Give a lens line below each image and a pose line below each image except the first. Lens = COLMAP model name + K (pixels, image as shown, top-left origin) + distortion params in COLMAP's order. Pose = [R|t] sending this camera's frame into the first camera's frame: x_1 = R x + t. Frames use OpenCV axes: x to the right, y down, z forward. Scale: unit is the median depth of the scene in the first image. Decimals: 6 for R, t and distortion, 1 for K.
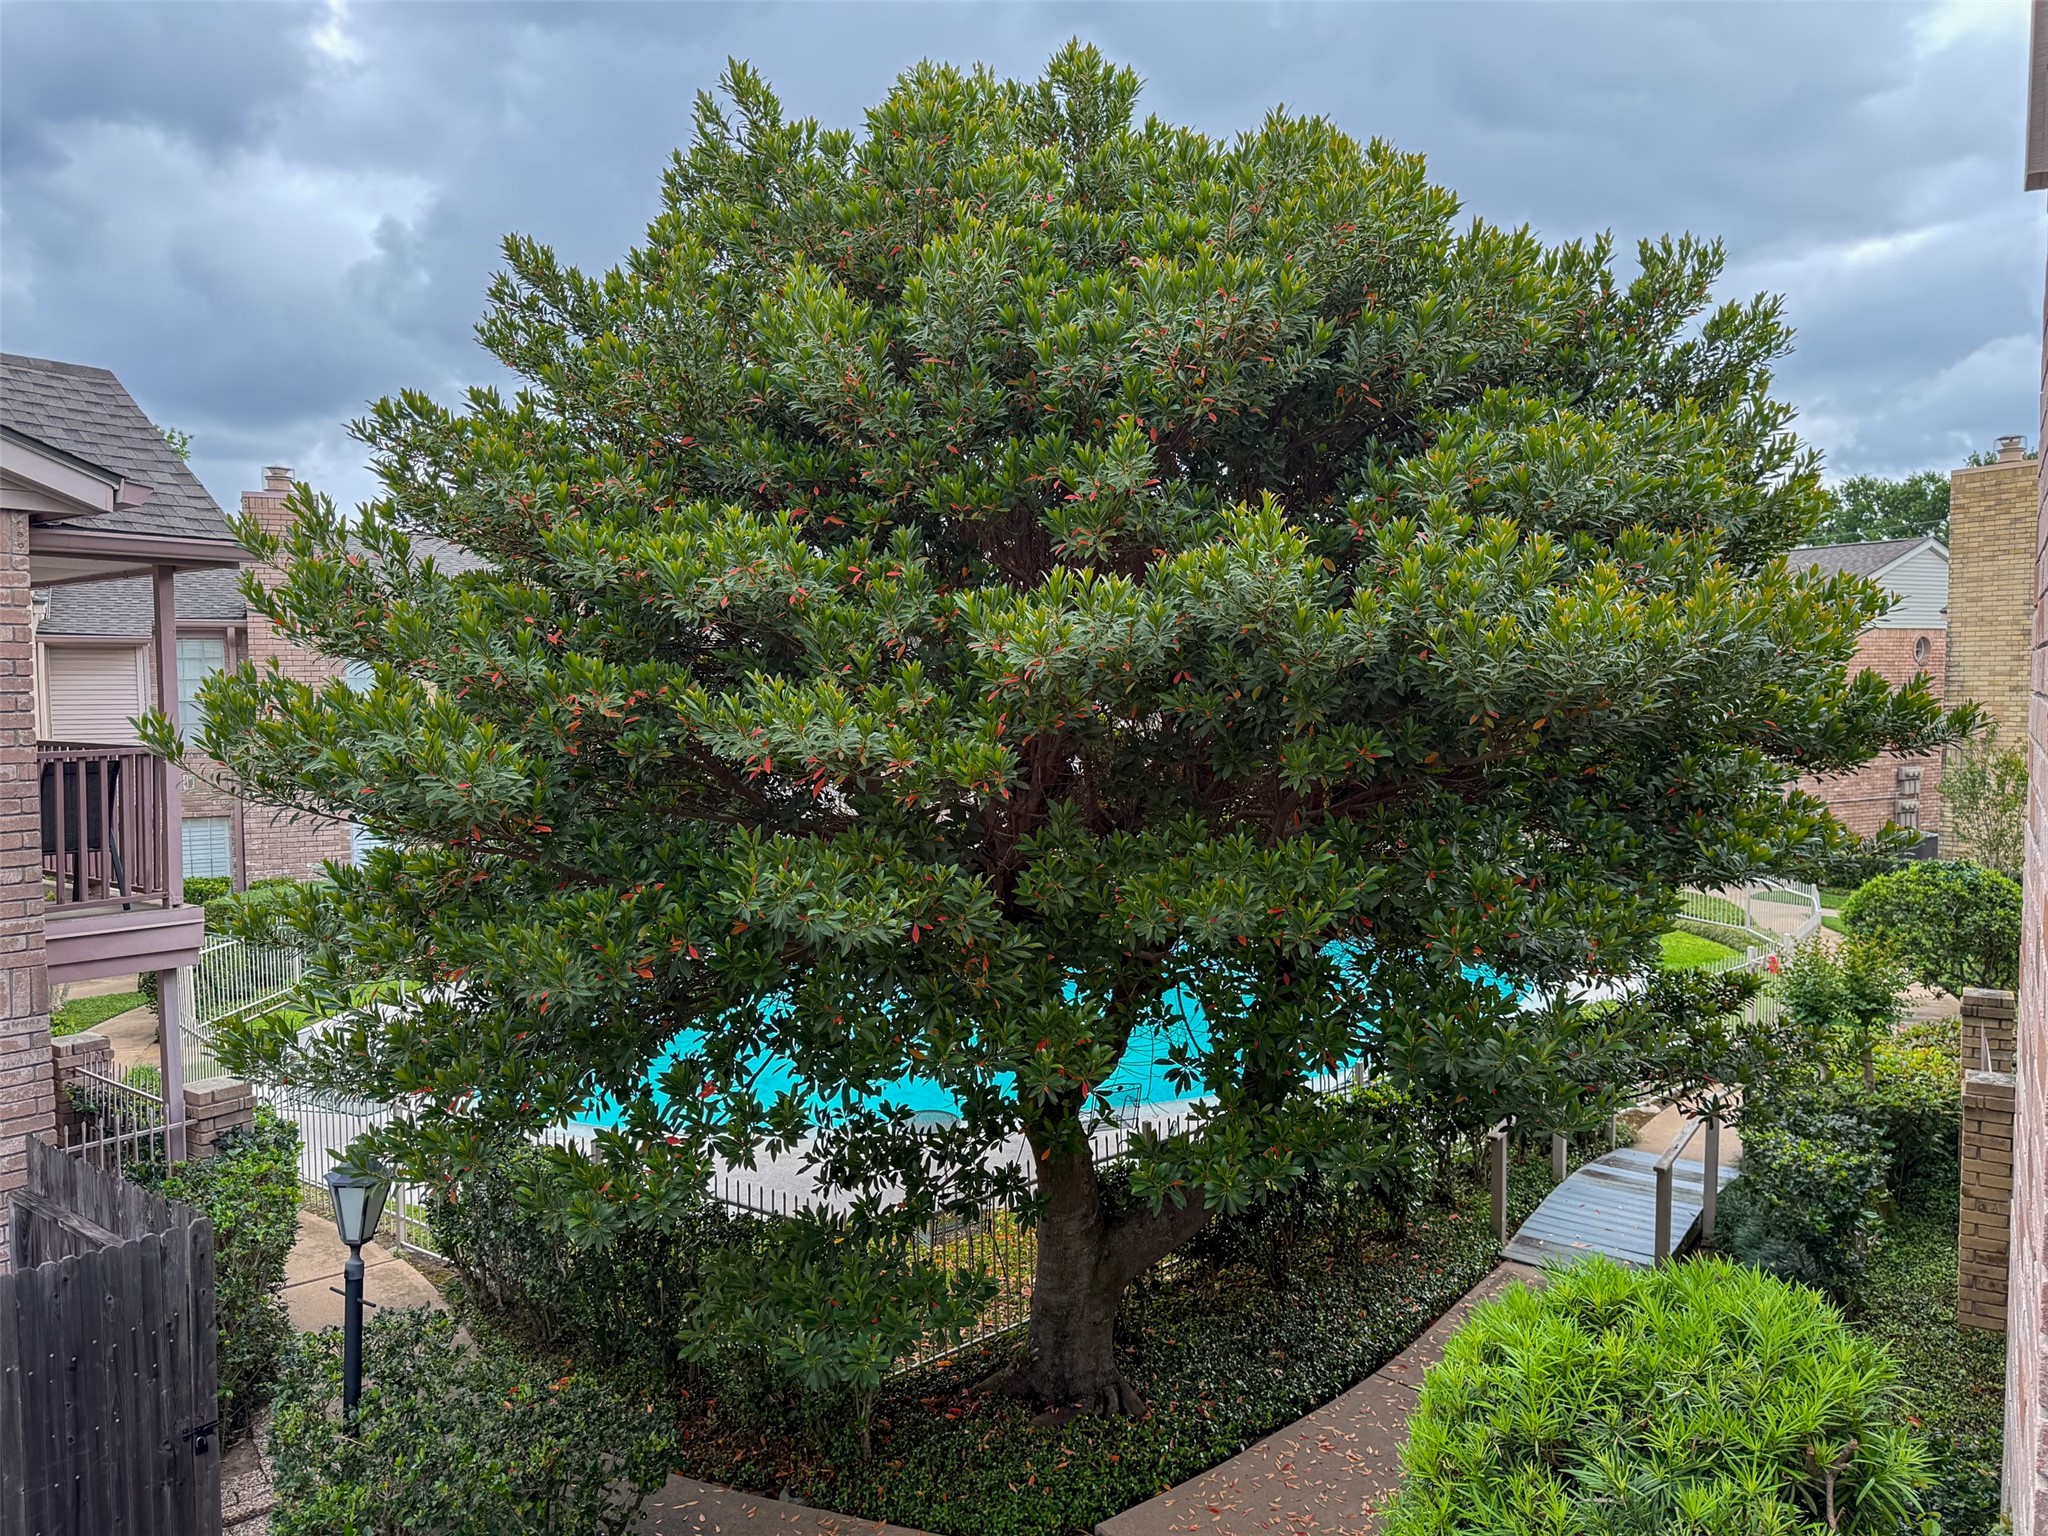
lens RADIAL K [[1443.5, 0, 1029.8], [0, 1443.5, 764.4], [0, 0, 1]] dist [0.008809, -0.016001]
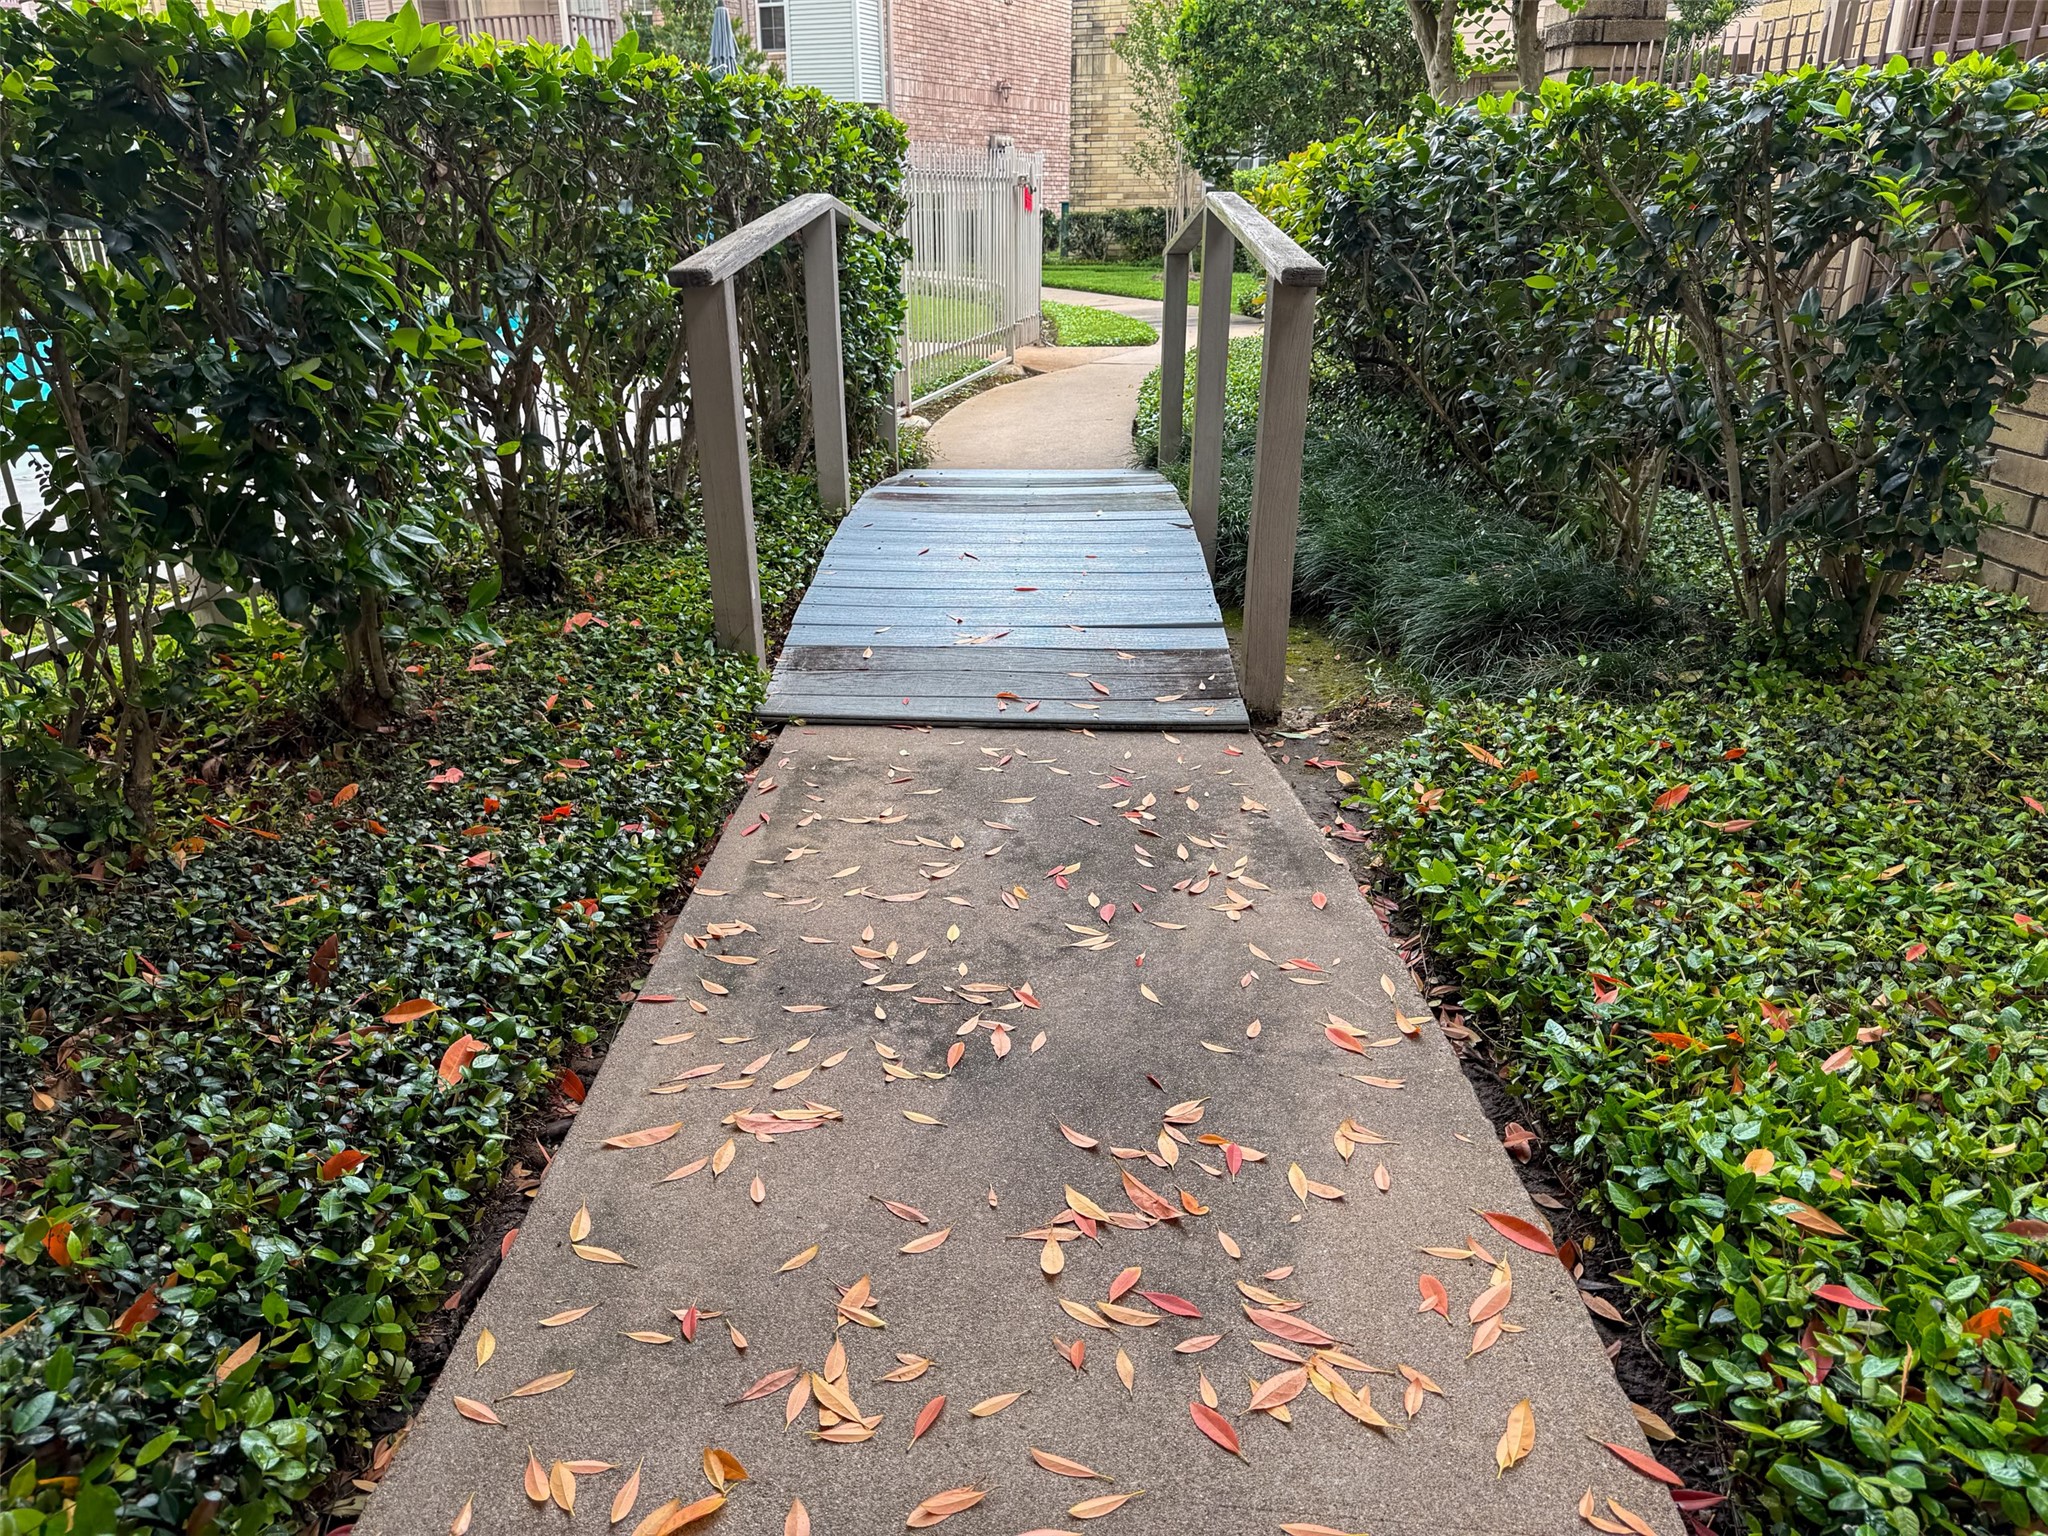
lens RADIAL K [[1443.5, 0, 1026.9], [0, 1443.5, 770.1], [0, 0, 1]] dist [0.008809, -0.016001]
pose [[0.807597, -0.204538, 0.553129, 0.206768], [0.021221, 0.947399, 0.319349, 0.258882], [-0.589353, -0.246168, 0.769457, 0.743044]]
